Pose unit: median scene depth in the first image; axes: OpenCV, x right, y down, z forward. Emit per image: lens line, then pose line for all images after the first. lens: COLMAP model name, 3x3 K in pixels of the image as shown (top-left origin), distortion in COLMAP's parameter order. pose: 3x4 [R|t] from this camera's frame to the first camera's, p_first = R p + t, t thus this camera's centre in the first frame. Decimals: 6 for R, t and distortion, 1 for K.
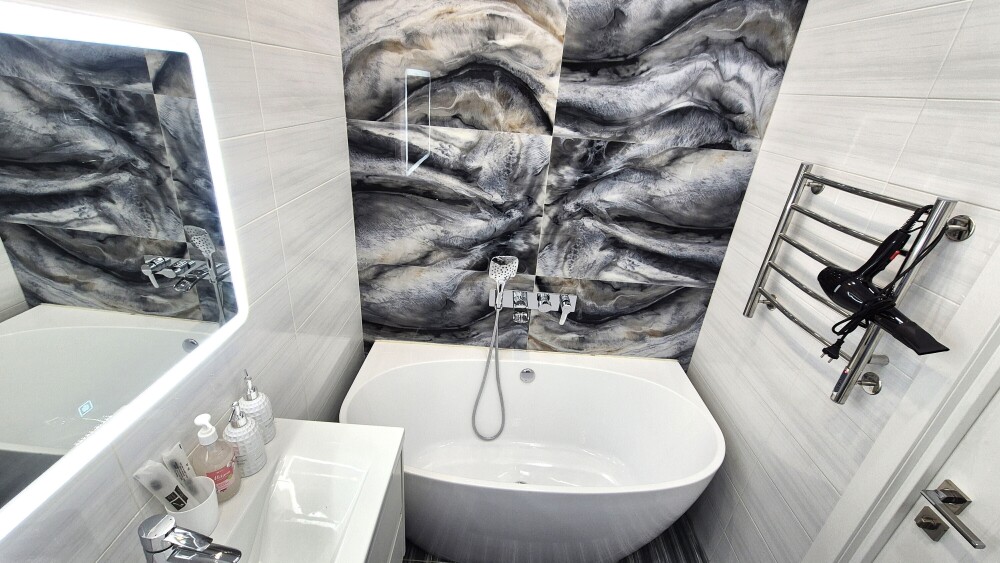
lens RADIAL K [[407.4, 0, 498.5], [0, 407.4, 277.4], [0, 0, 1]] dist [0.002487, 0.000039]
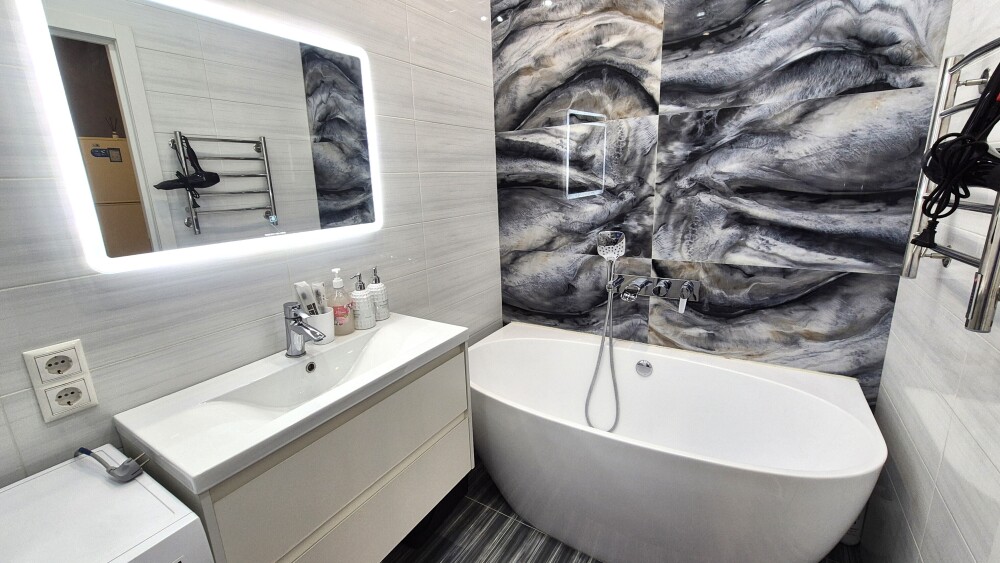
lens RADIAL K [[407.4, 0, 499.7], [0, 407.4, 278.1], [0, 0, 1]] dist [0.002487, 0.000039]
pose [[0.852395, 0.020015, -0.522516, 0.325701], [-0.124916, 0.978129, -0.166312, 0.278342], [0.507759, 0.207034, 0.836252, -0.002836]]
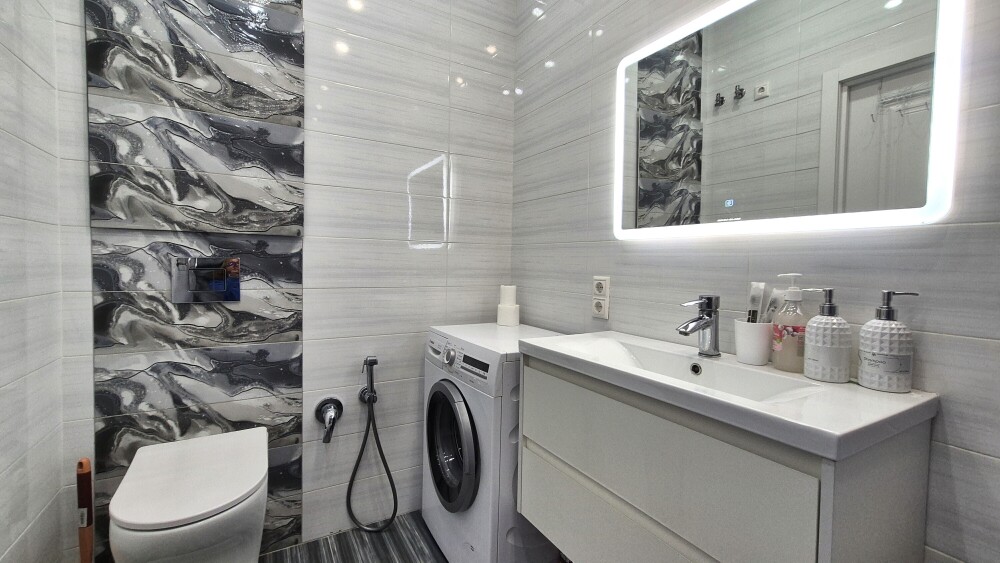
lens RADIAL K [[407.4, 0, 498.2], [0, 407.4, 280.0], [0, 0, 1]] dist [0.002487, 0.000039]
pose [[-0.846454, -0.070610, -0.527759, 0.267449], [-0.296027, 0.886274, 0.356210, 0.100265], [0.442588, 0.457746, -0.771093, 0.743895]]
